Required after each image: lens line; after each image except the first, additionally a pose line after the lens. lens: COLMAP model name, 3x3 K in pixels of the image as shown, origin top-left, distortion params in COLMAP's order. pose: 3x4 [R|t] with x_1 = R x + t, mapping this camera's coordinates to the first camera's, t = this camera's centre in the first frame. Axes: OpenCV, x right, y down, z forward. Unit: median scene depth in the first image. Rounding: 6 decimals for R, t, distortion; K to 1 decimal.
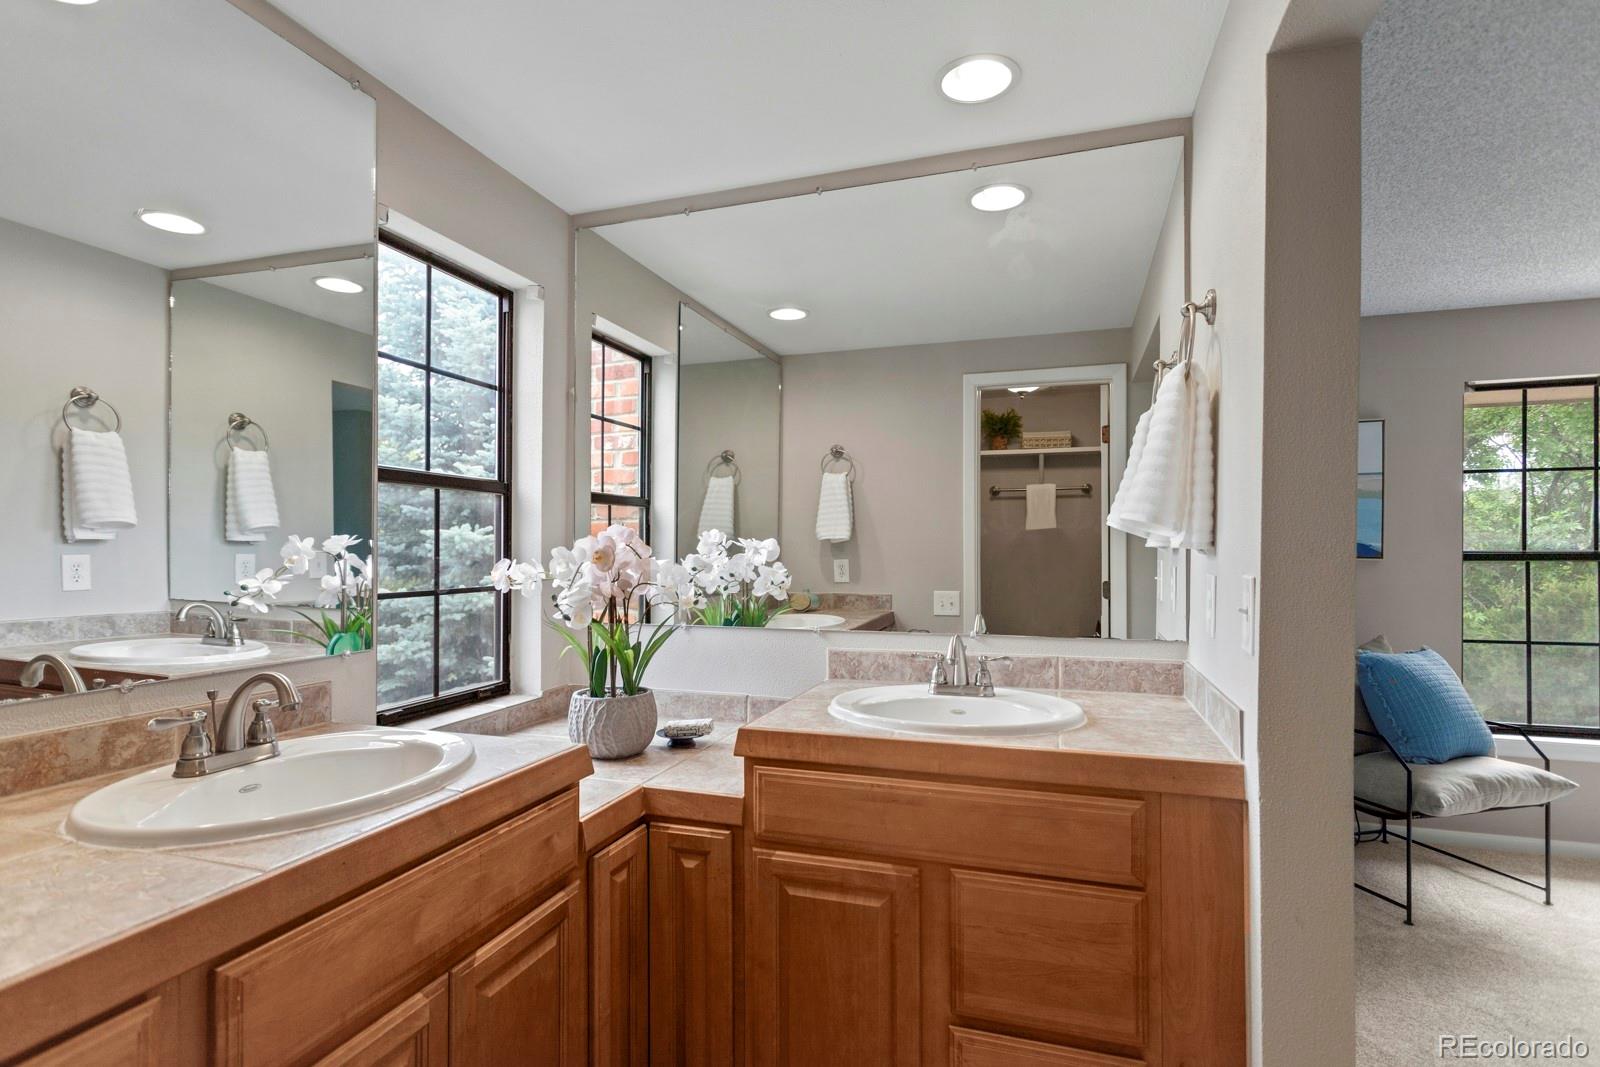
lens RADIAL K [[784.8, 0, 809.8], [0, 784.8, 537.1], [0, 0, 1]] dist [0.005074, 0.003237]
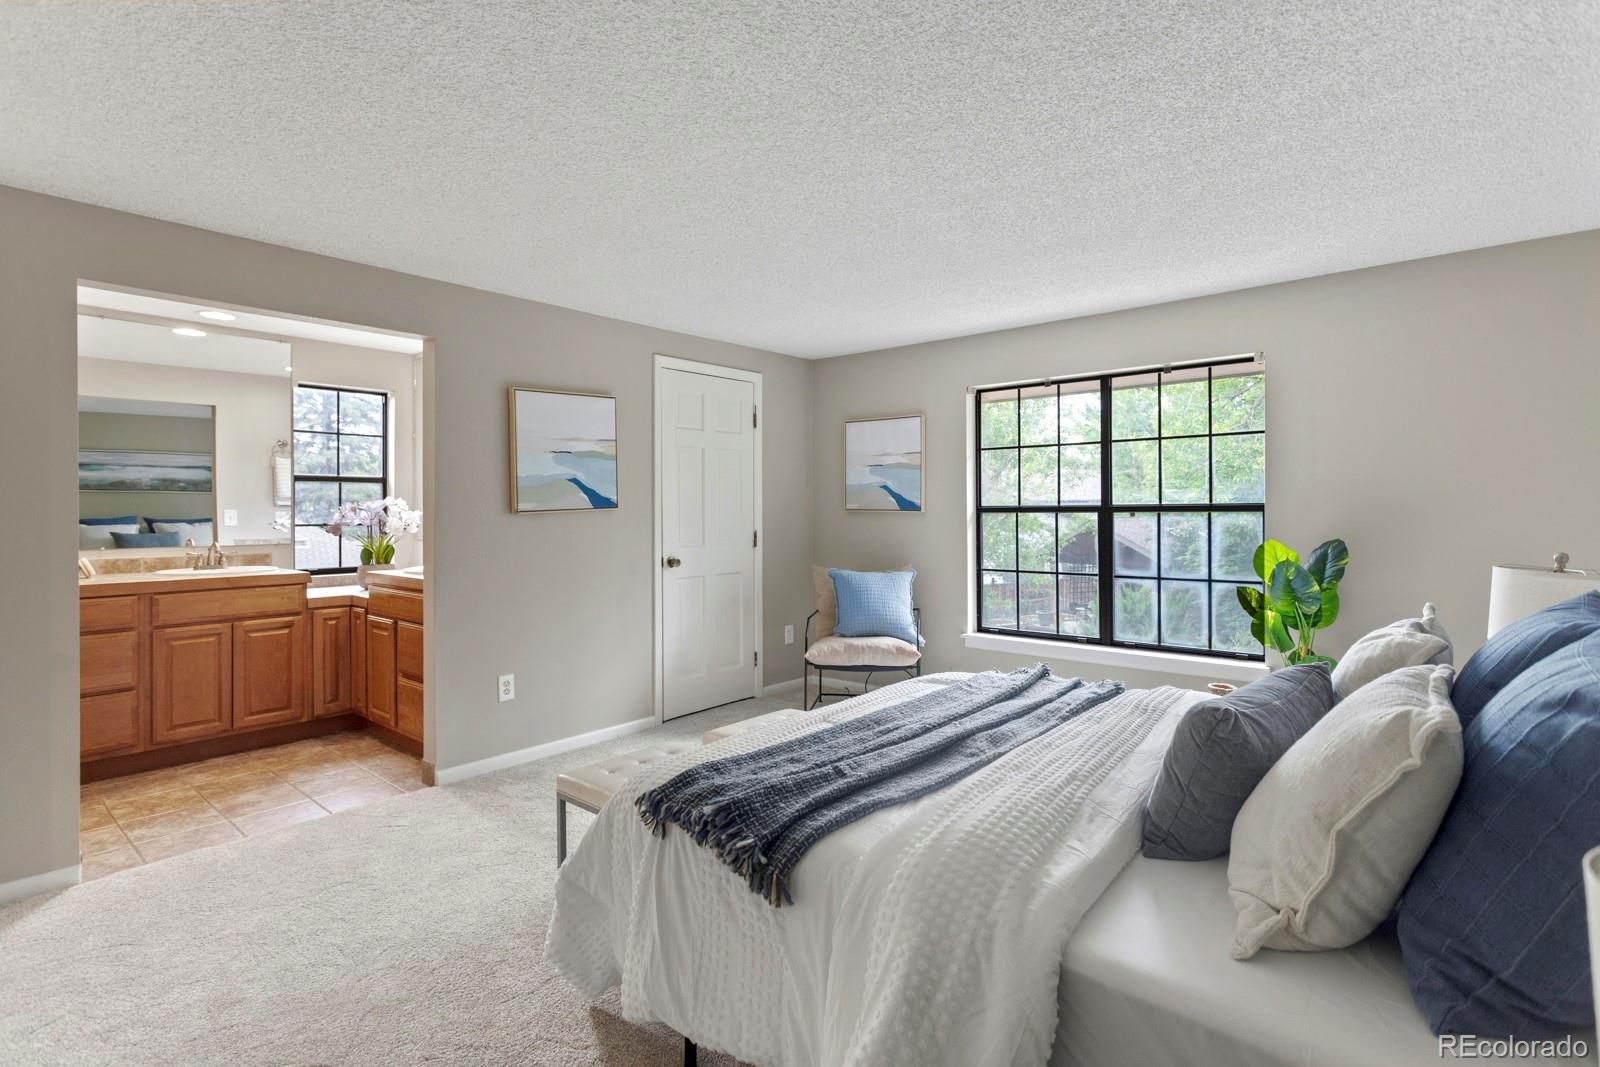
lens RADIAL K [[784.8, 0, 802.1], [0, 784.8, 512.7], [0, 0, 1]] dist [0.005074, 0.003237]
pose [[0.923003, -0.003147, -0.384781, 1.942988], [0.011851, 0.999725, 0.020250, -0.002023], [0.384611, -0.023251, 0.922786, -0.773591]]
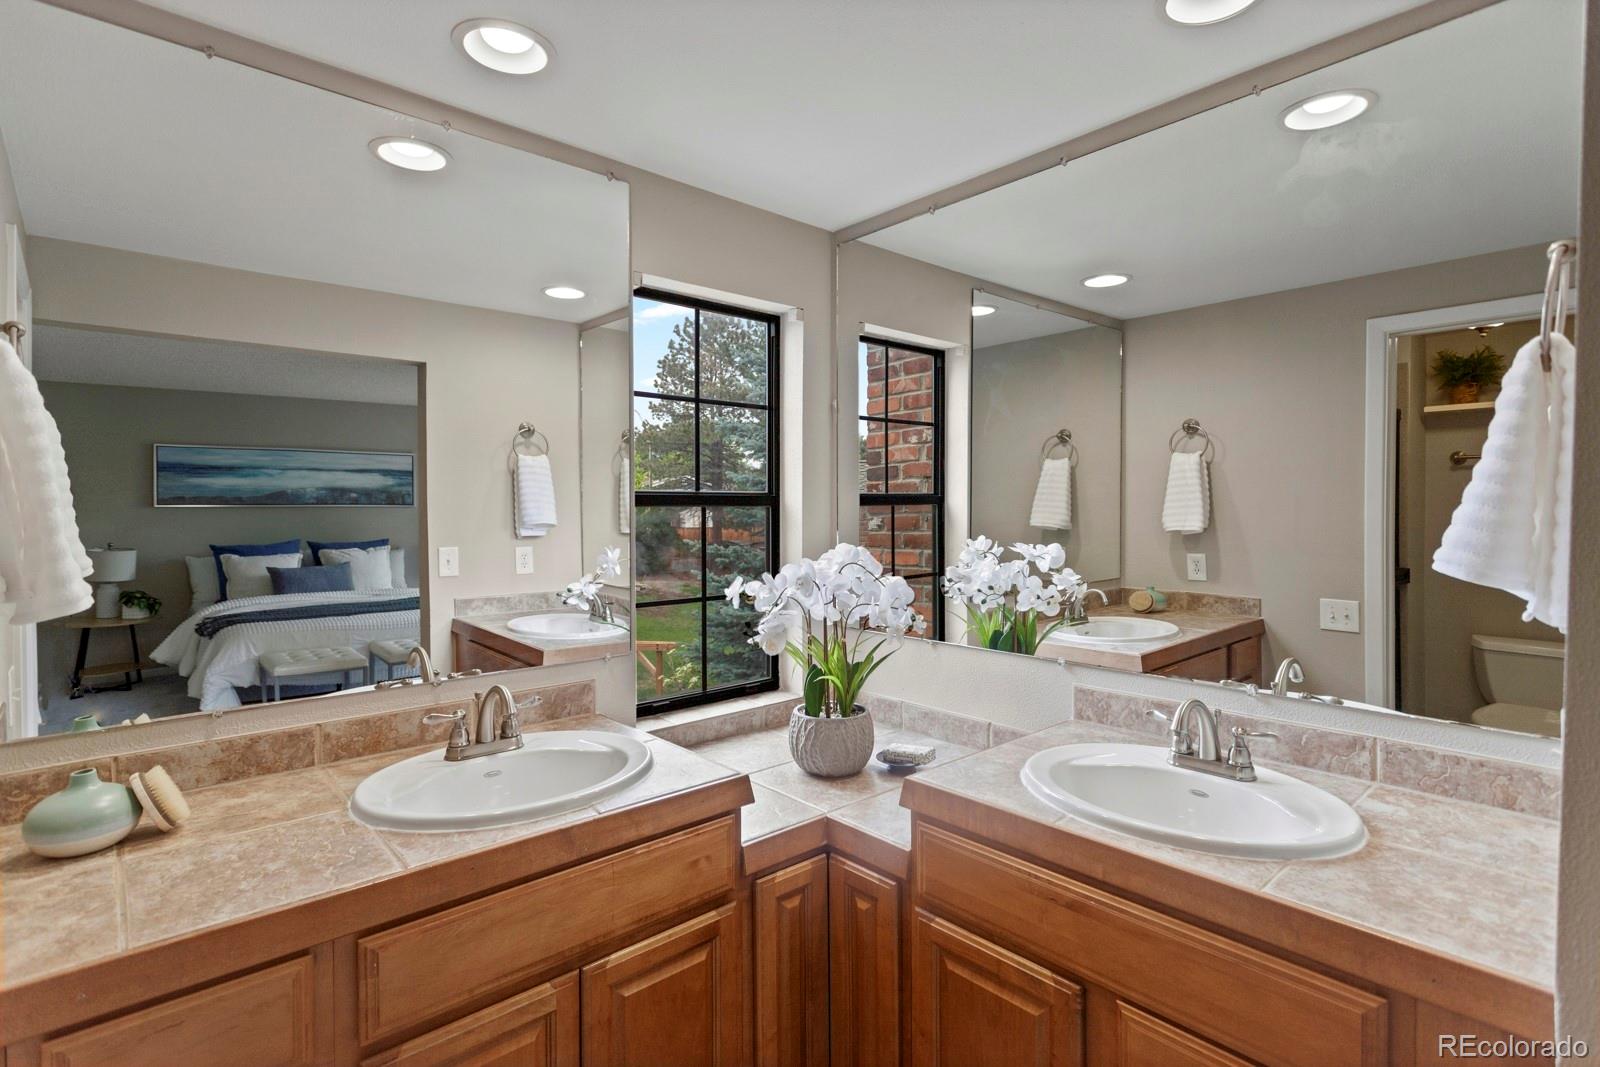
lens RADIAL K [[784.8, 0, 799.3], [0, 784.8, 522.6], [0, 0, 1]] dist [0.005074, 0.003237]
pose [[0.864207, 0.005938, -0.503101, 0.225314], [0.009301, 0.999571, 0.027776, -0.074935], [0.503050, -0.028683, 0.863781, 0.104047]]
